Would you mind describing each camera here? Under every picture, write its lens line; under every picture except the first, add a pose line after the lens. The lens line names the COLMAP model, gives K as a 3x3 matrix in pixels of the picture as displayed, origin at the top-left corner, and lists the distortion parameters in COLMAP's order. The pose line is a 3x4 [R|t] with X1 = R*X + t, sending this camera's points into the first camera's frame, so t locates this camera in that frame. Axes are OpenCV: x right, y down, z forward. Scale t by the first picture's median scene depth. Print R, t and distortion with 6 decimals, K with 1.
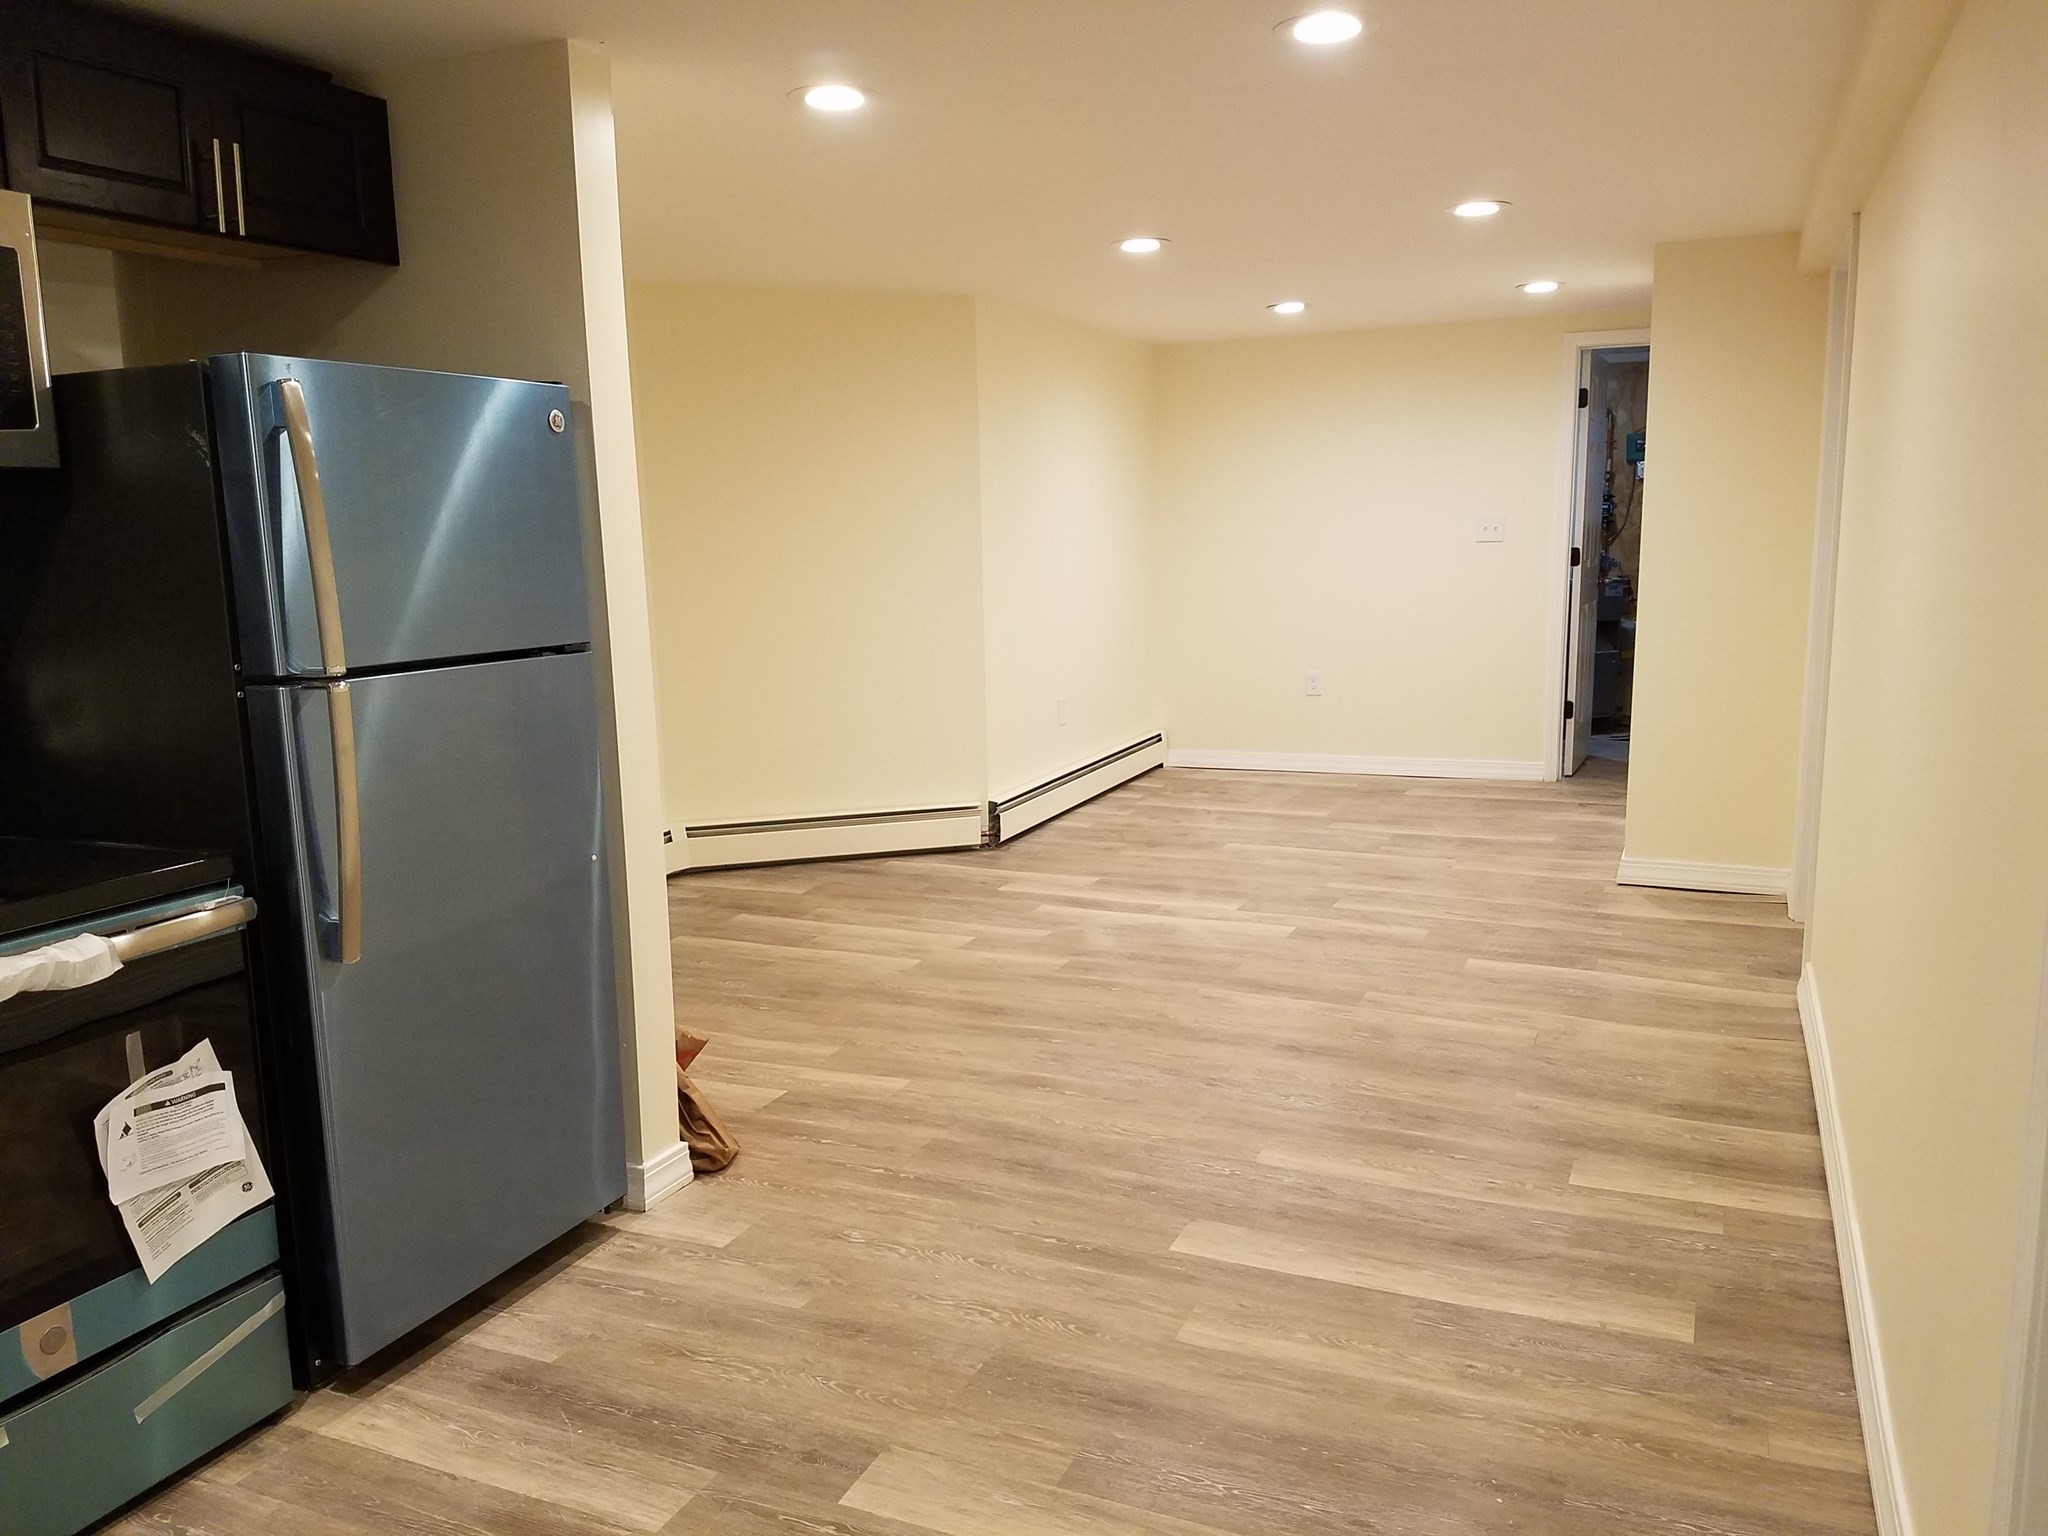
lens RADIAL K [[1565.6, 0, 1024.0], [0, 1565.6, 768.0], [0, 0, 1]] dist [0.192348, -0.000429]
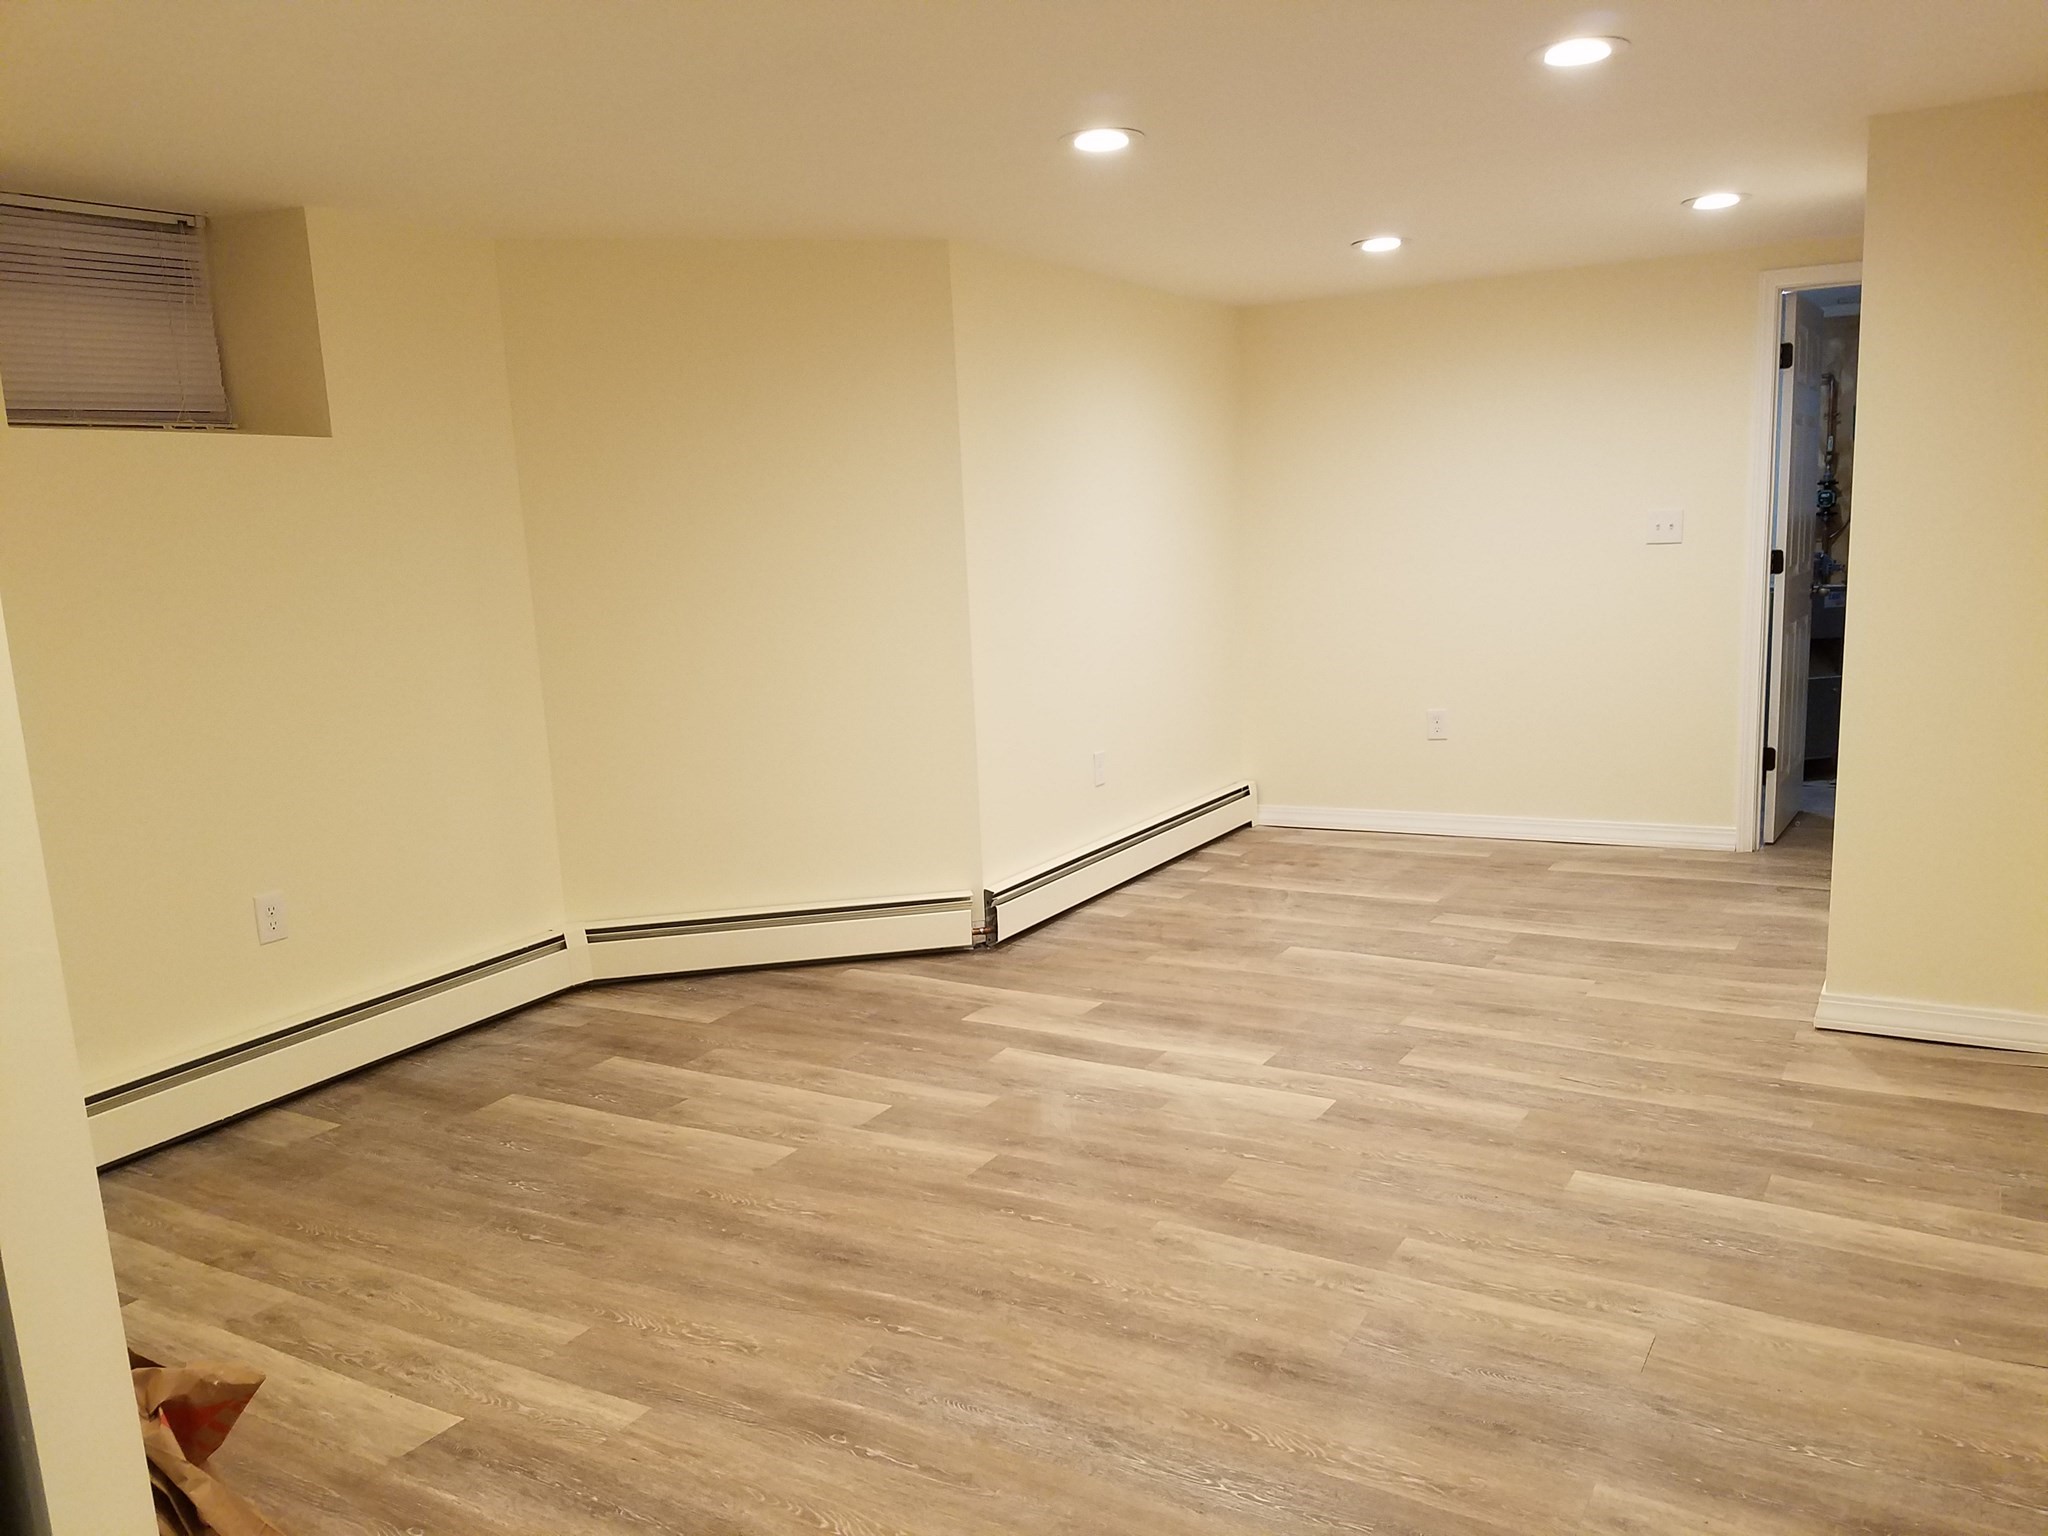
lens RADIAL K [[1620.4, 0, 1025.4], [0, 1620.4, 811.8], [0, 0, 1]] dist [0.196957, -0.247182]
pose [[0.993900, -0.000987, -0.110277, 0.115812], [0.003042, 0.999825, 0.018468, -0.043416], [0.110239, -0.018691, 0.993729, 0.255201]]
